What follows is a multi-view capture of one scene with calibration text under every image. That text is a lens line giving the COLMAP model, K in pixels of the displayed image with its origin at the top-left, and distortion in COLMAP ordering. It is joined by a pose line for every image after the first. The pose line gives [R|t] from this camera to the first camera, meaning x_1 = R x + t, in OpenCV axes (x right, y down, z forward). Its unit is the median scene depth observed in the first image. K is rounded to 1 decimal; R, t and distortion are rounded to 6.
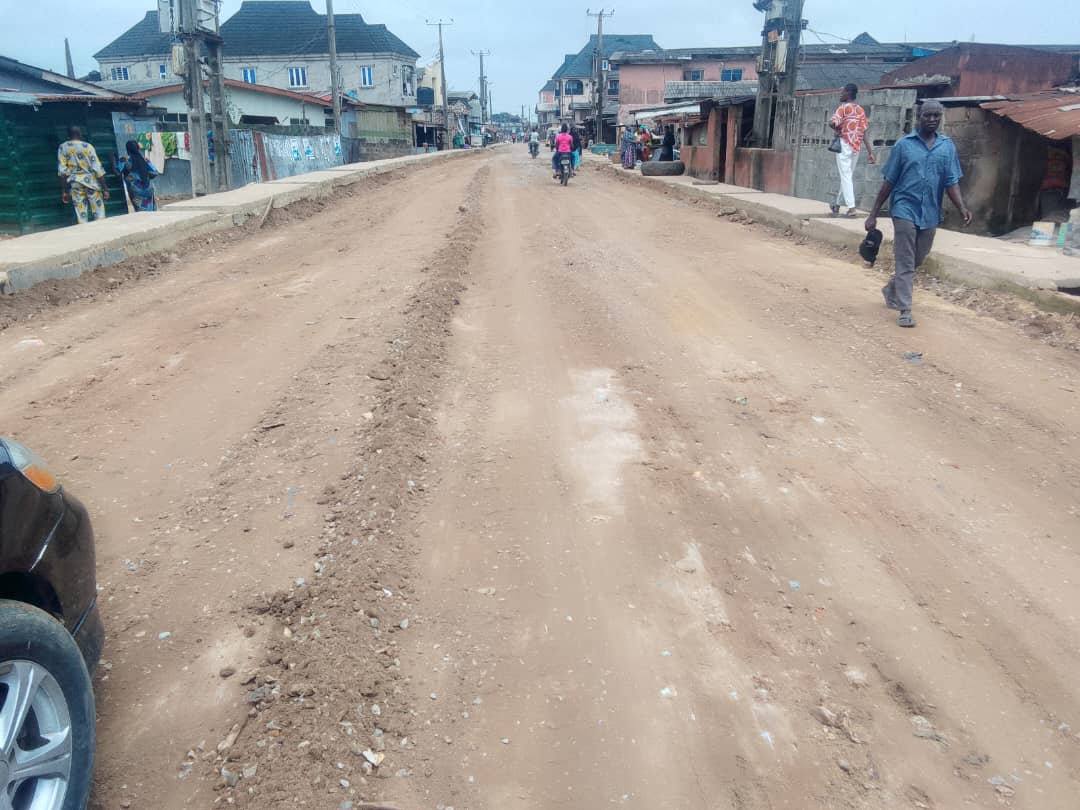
lens RADIAL K [[854.3, 0, 540.5], [0, 854.3, 406.6], [0, 0, 1]] dist [0.081242, -0.107939]
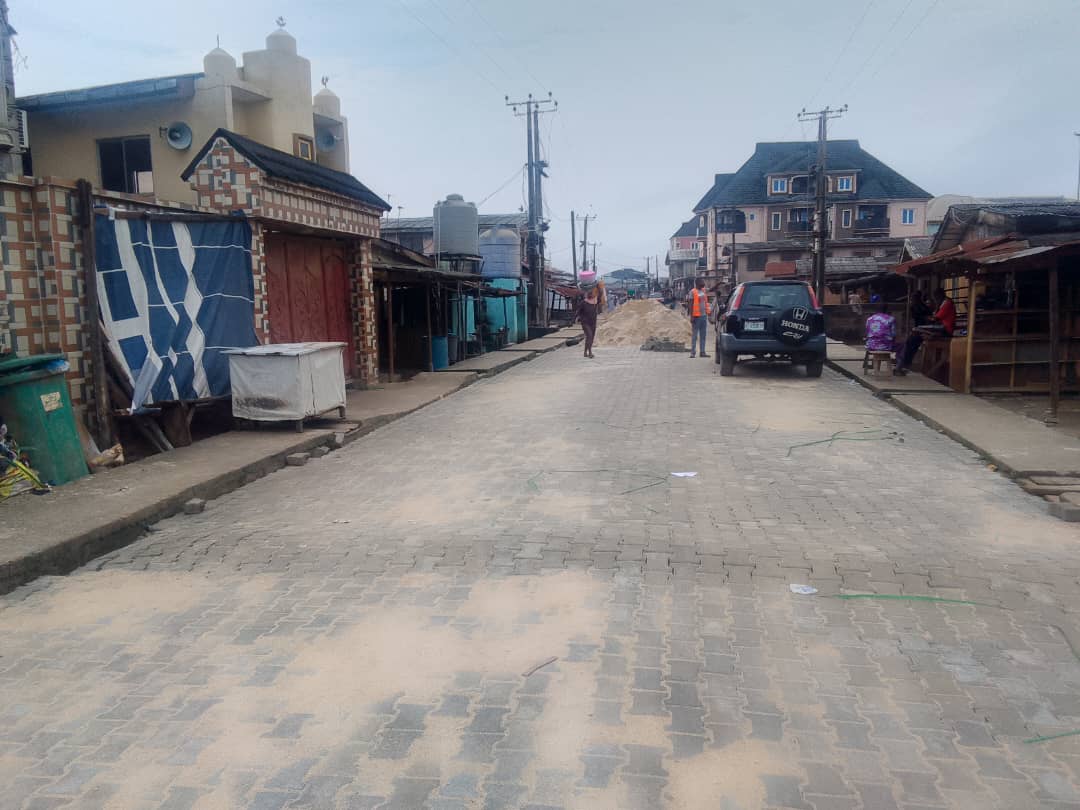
lens RADIAL K [[854.3, 0, 534.1], [0, 854.3, 403.6], [0, 0, 1]] dist [0.081242, -0.107939]
pose [[0.988276, 0.005522, -0.152578, -0.005634], [-0.032117, 0.984503, -0.172400, -0.126783], [0.149261, 0.175279, 0.973138, 0.390501]]
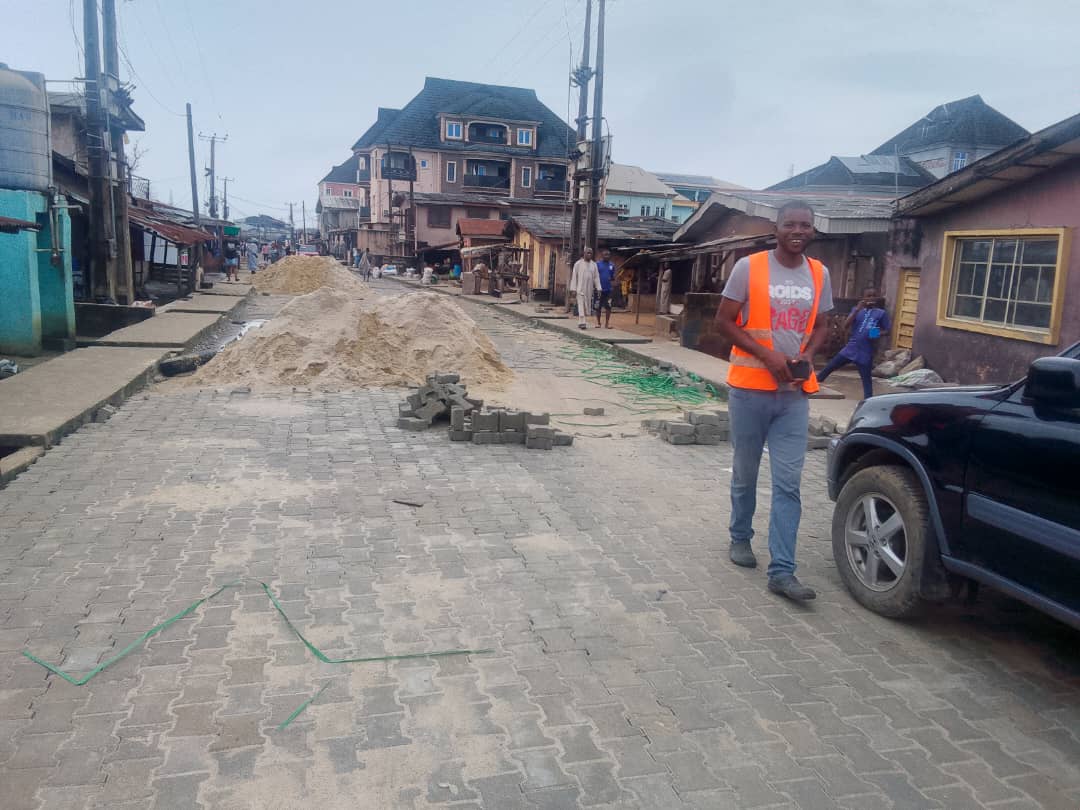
lens RADIAL K [[854.3, 0, 543.6], [0, 854.3, 404.4], [0, 0, 1]] dist [0.081242, -0.107939]
pose [[0.963769, 0.001652, 0.266734, -0.015159], [0.032306, 0.991897, -0.122872, -0.157286], [-0.264775, 0.127037, 0.955906, 0.488034]]
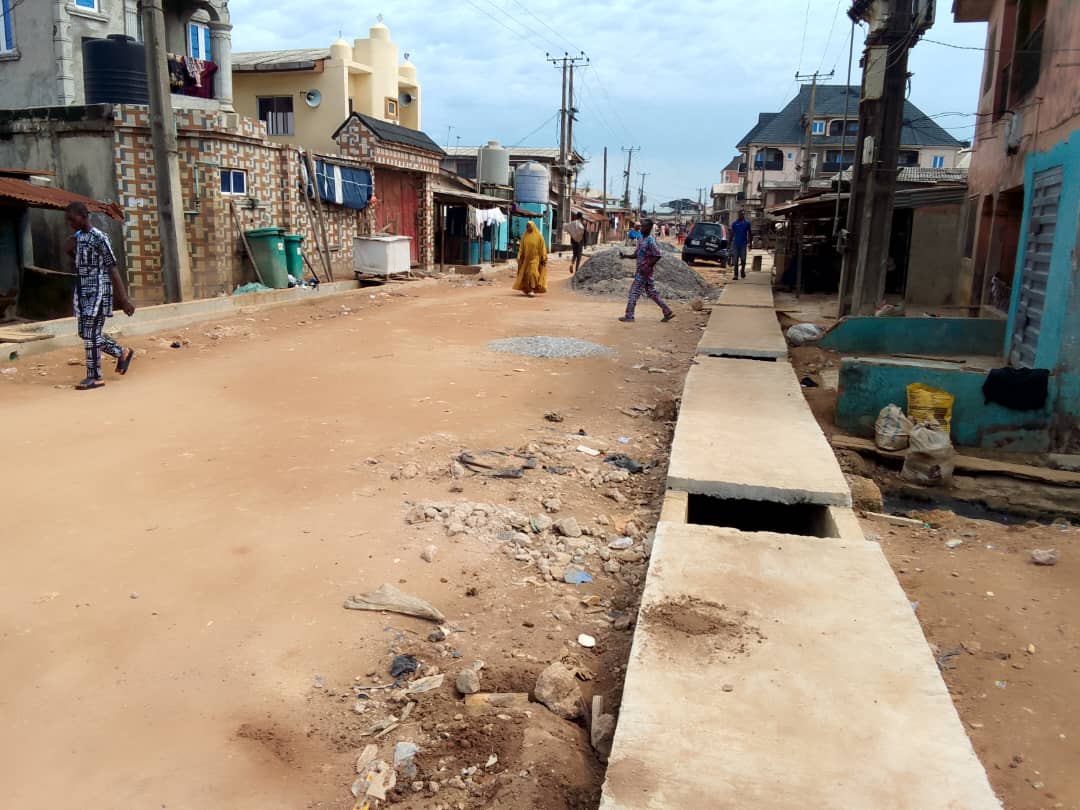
lens RADIAL K [[854.3, 0, 544.5], [0, 854.3, 405.4], [0, 0, 1]] dist [0.081242, -0.107939]
pose [[0.977388, 0.081095, -0.195287, 0.014906], [-0.099051, 0.991531, -0.083997, -0.108438], [0.186821, 0.101441, 0.977143, 0.334411]]
